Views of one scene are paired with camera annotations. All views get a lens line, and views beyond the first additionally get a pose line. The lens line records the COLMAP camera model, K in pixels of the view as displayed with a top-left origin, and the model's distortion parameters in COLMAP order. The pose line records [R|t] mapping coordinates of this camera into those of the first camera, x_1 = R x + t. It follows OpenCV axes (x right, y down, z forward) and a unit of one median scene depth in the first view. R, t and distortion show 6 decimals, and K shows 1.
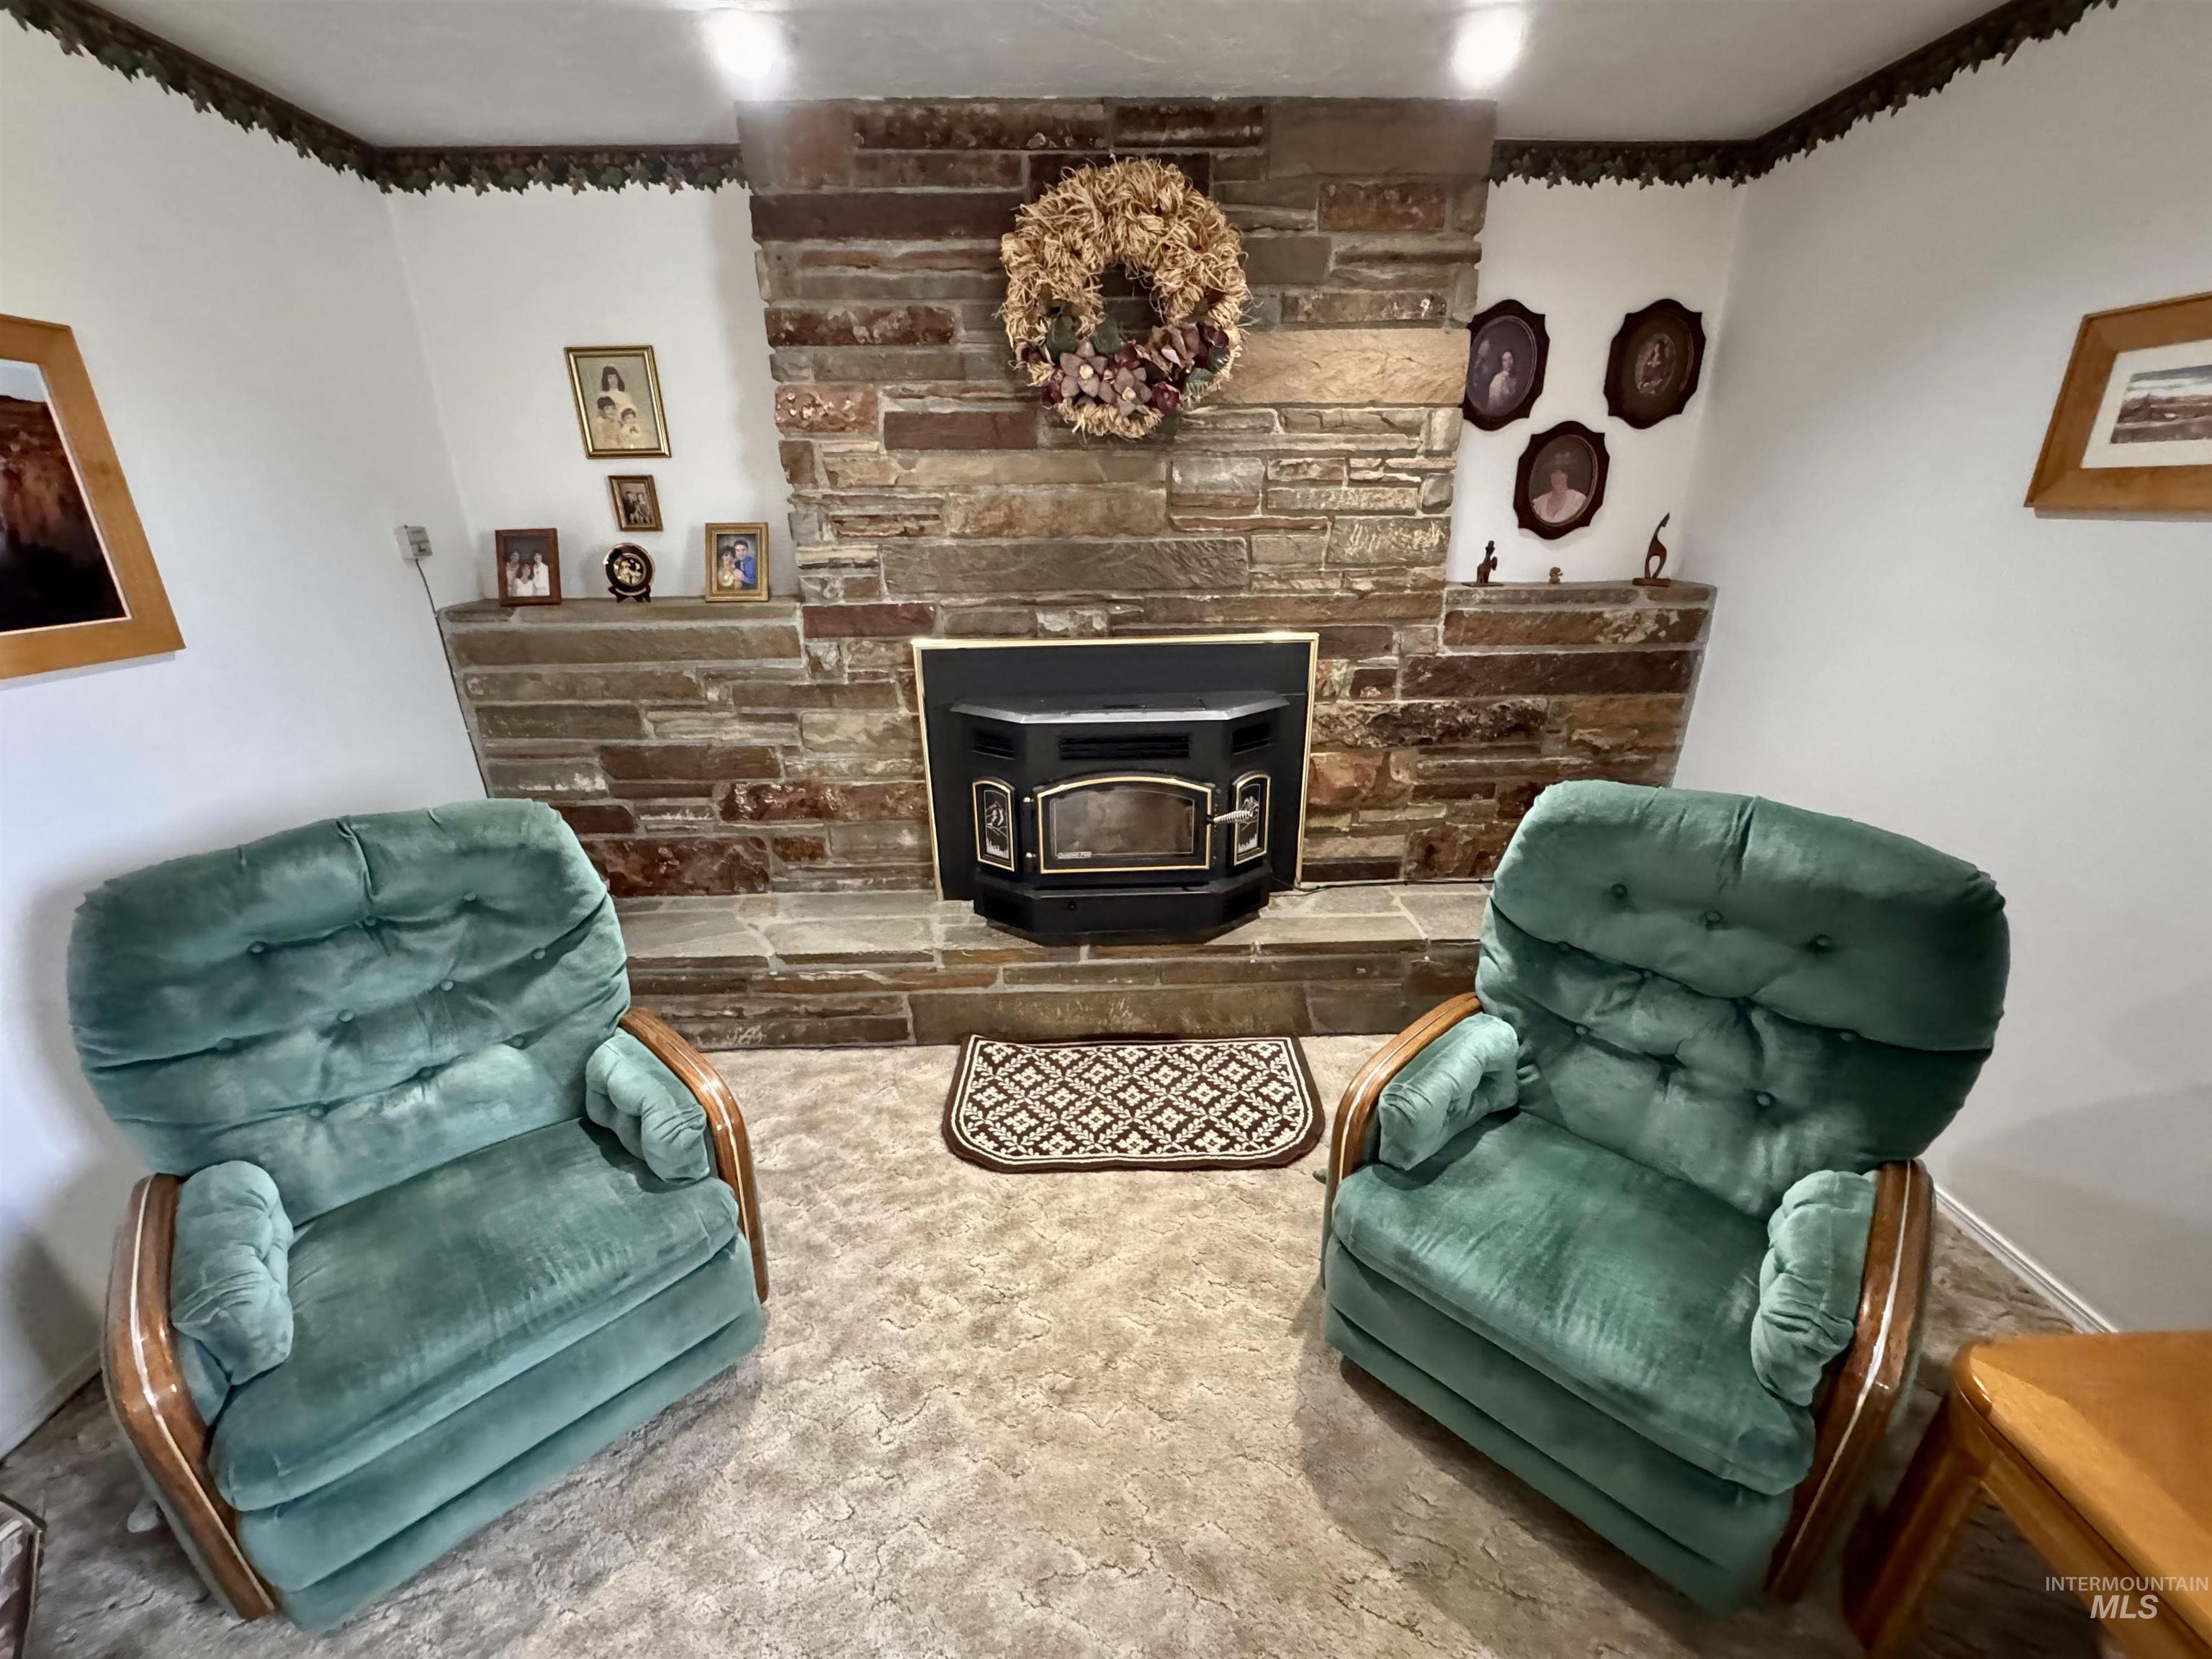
lens RADIAL K [[880.9, 0, 1104.1], [0, 880.9, 828.3], [0, 0, 1]] dist [-0.003100, 0.000337]
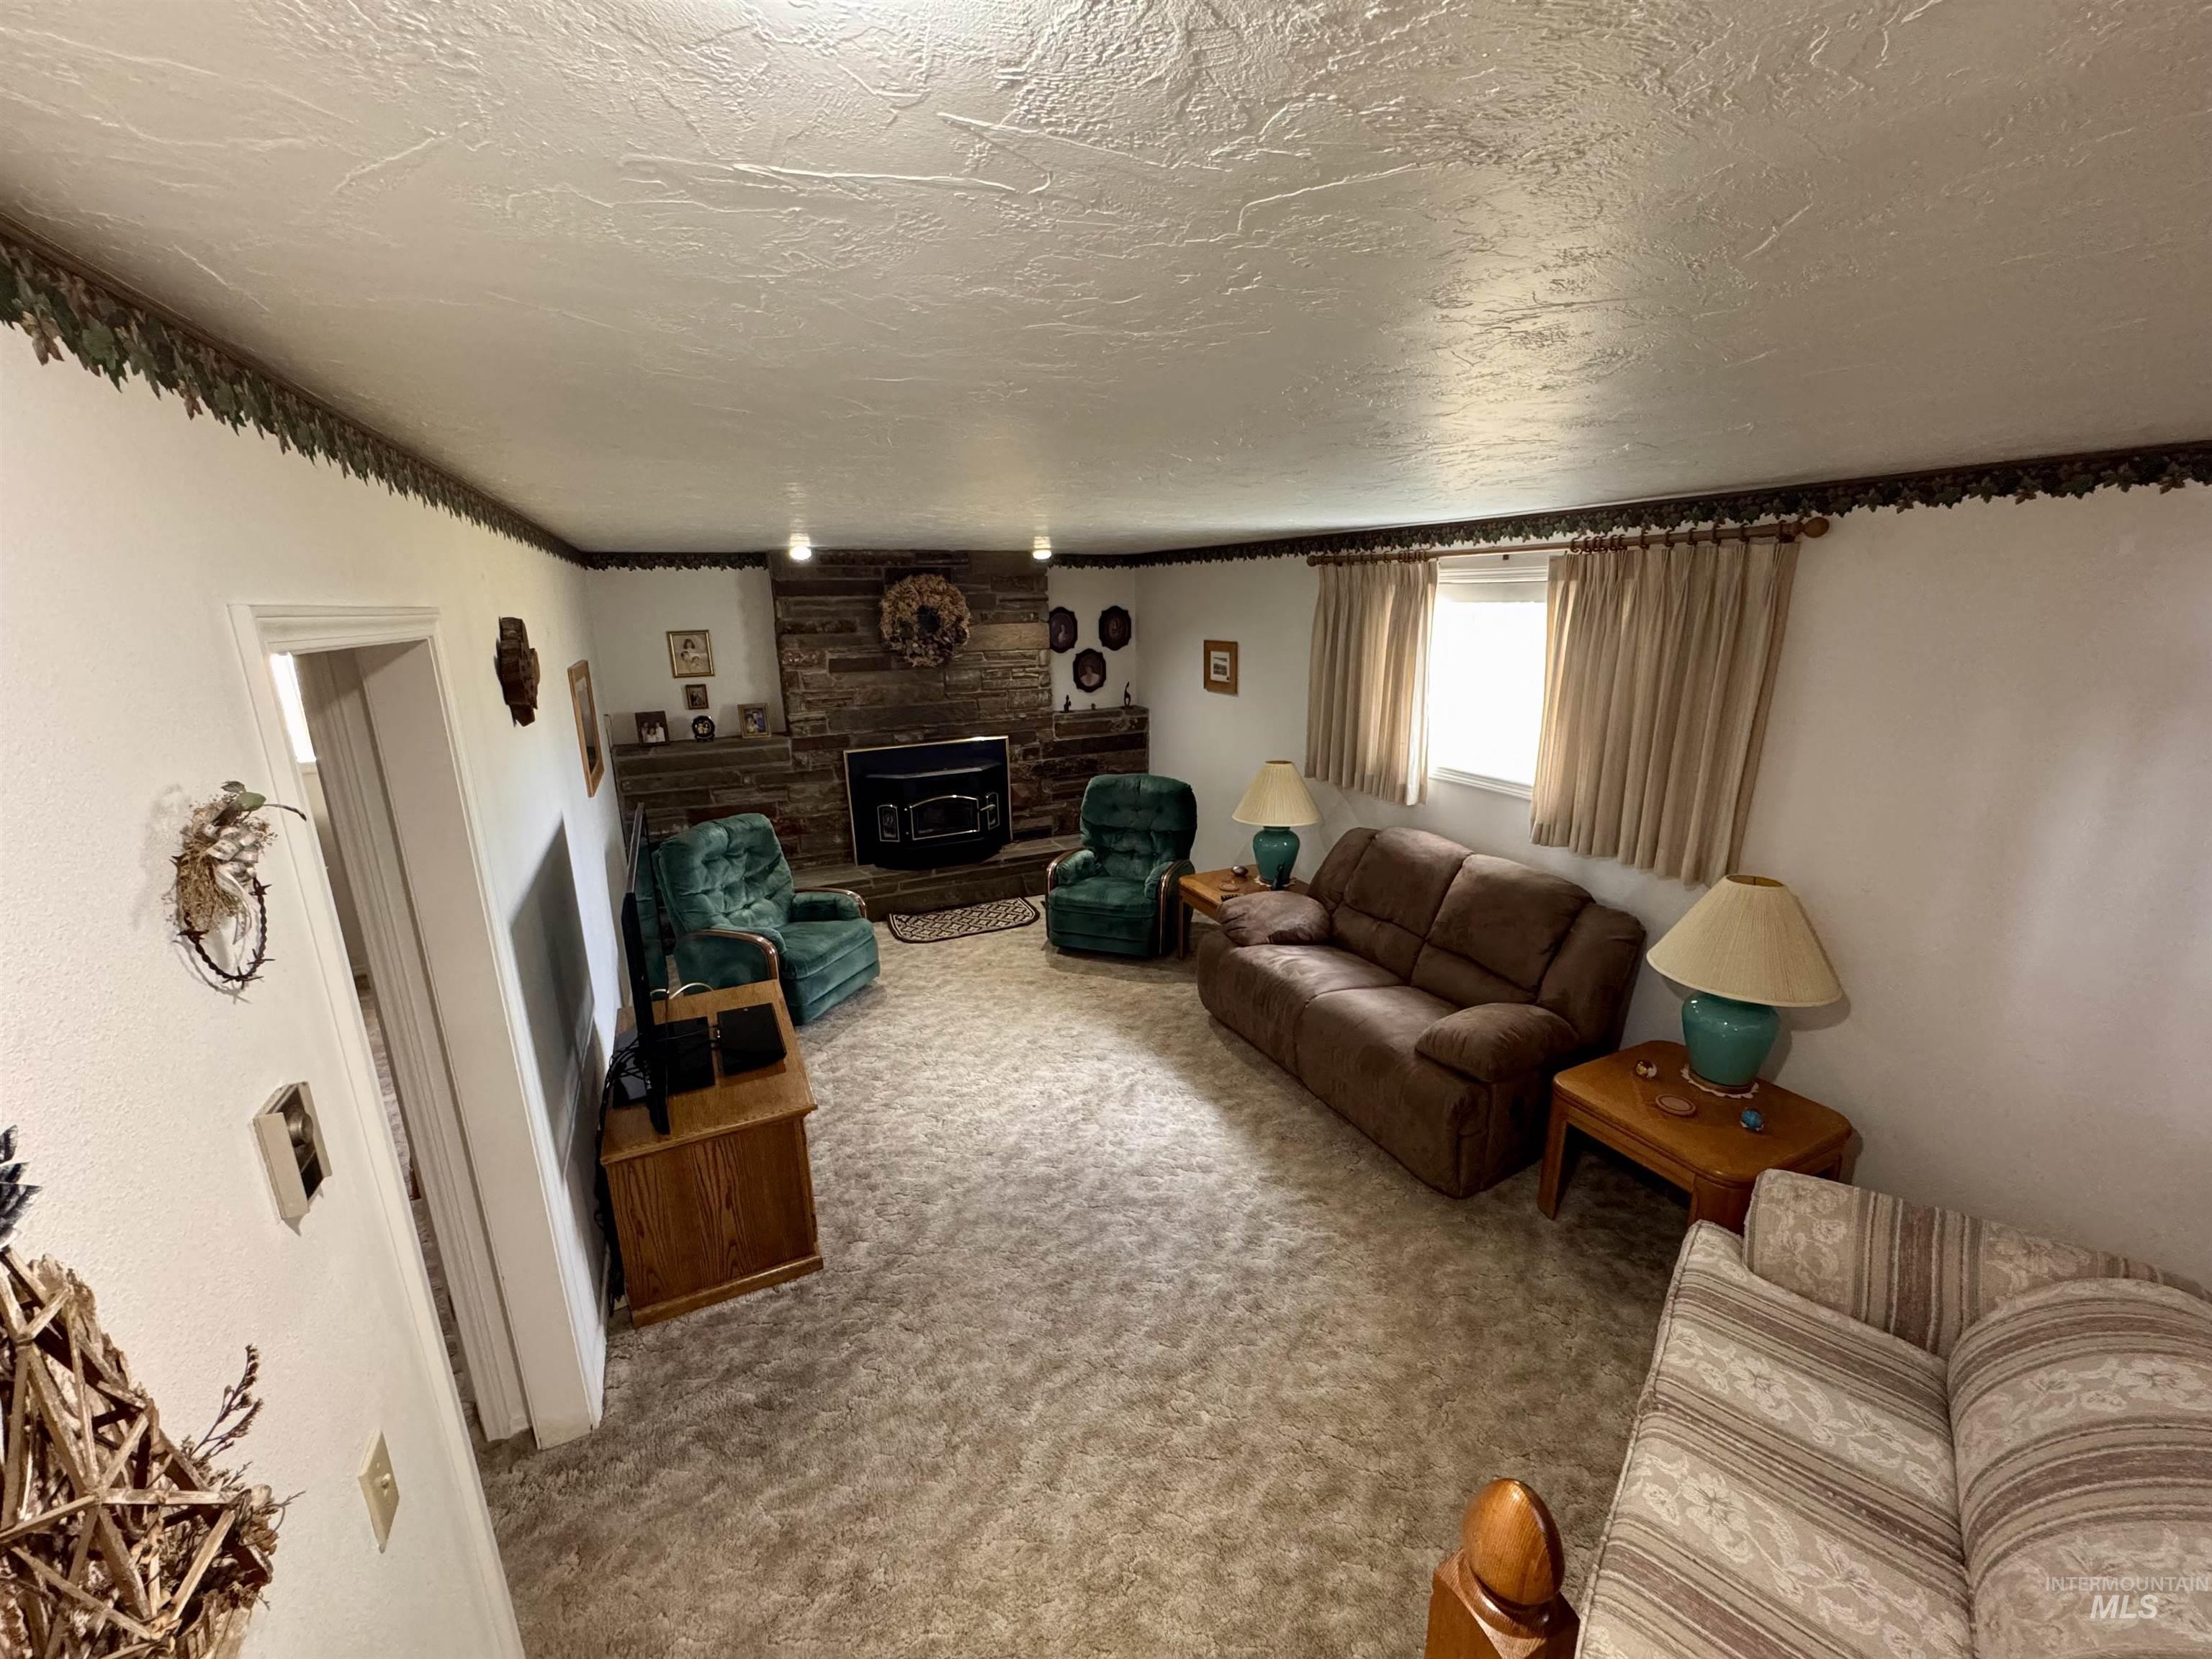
lens RADIAL K [[880.9, 0, 1104.1], [0, 880.9, 828.3], [0, 0, 1]] dist [-0.003100, 0.000337]
pose [[0.913888, -0.106055, 0.391870, -0.526845], [0.145604, 0.986681, -0.072532, 0.265700], [-0.378958, 0.123343, 0.917157, -1.394204]]
